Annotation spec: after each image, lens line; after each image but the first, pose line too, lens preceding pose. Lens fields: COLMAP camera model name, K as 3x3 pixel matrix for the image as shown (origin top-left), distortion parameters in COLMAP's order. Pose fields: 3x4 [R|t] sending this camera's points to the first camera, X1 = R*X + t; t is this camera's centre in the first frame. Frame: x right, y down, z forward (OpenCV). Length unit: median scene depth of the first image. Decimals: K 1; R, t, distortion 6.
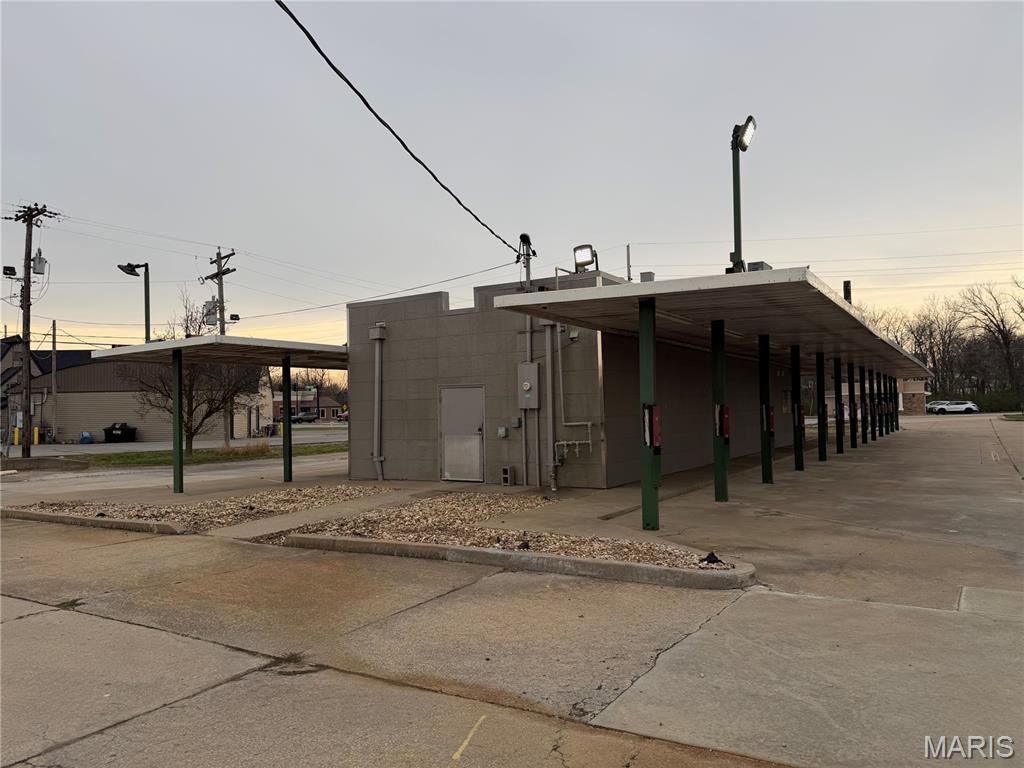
lens RADIAL K [[711.1, 0, 508.1], [0, 711.1, 386.0], [0, 0, 1]] dist [0.084918, -0.128323]
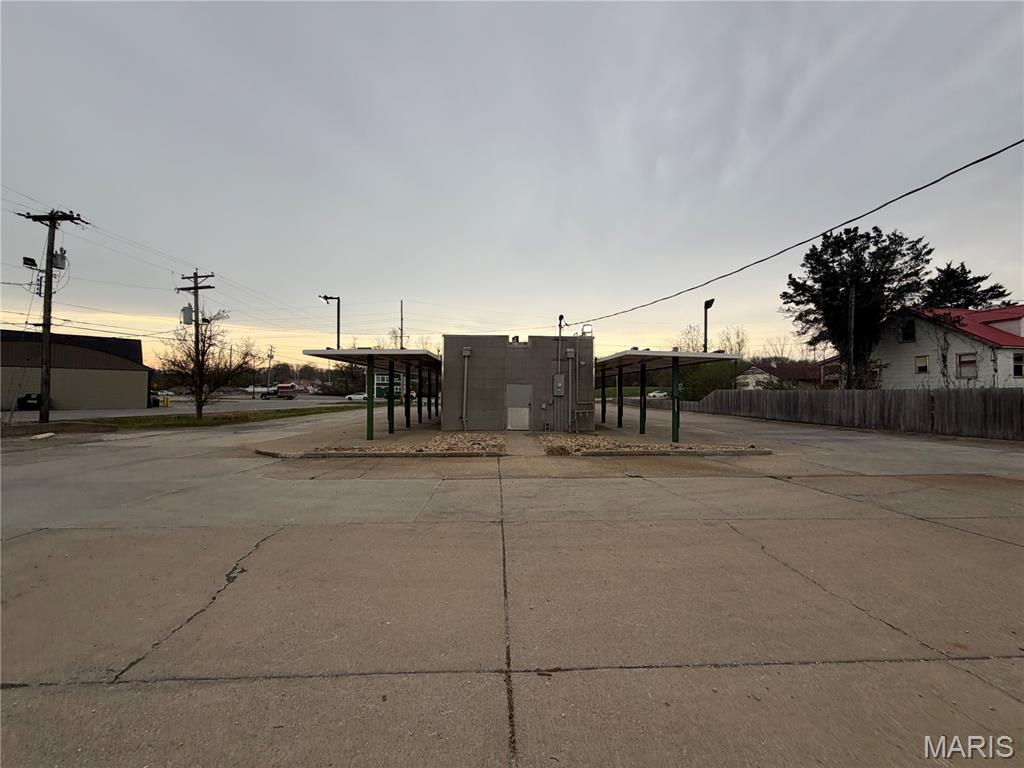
lens RADIAL K [[407.1, 0, 510.4], [0, 407.1, 384.5], [0, 0, 1]] dist [-0.002737, -0.000364]
pose [[0.834335, 0.040065, 0.549800, -0.670902], [-0.045308, 0.998965, -0.004039, 0.008638], [-0.549392, -0.021540, 0.835287, 0.038605]]
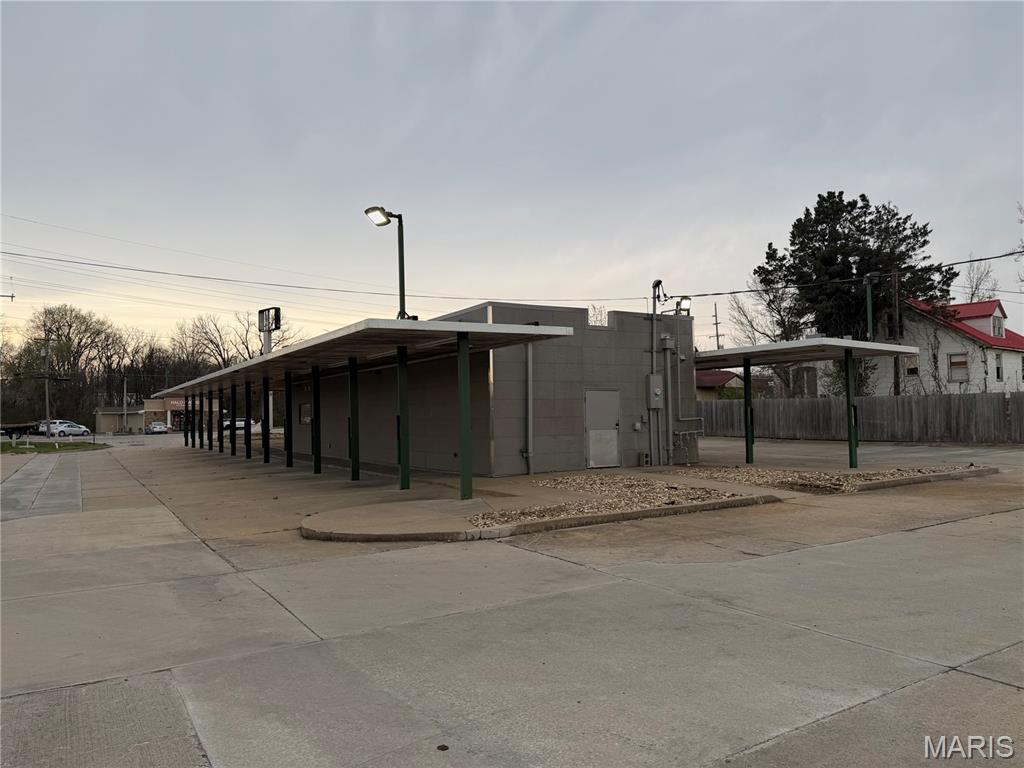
lens RADIAL K [[711.1, 0, 508.1], [0, 711.1, 386.0], [0, 0, 1]] dist [0.084918, -0.128323]
pose [[0.459591, 0.048525, 0.886804, -1.128320], [-0.023555, 0.998821, -0.042446, 0.046172], [-0.887818, -0.001381, 0.460192, 0.537865]]
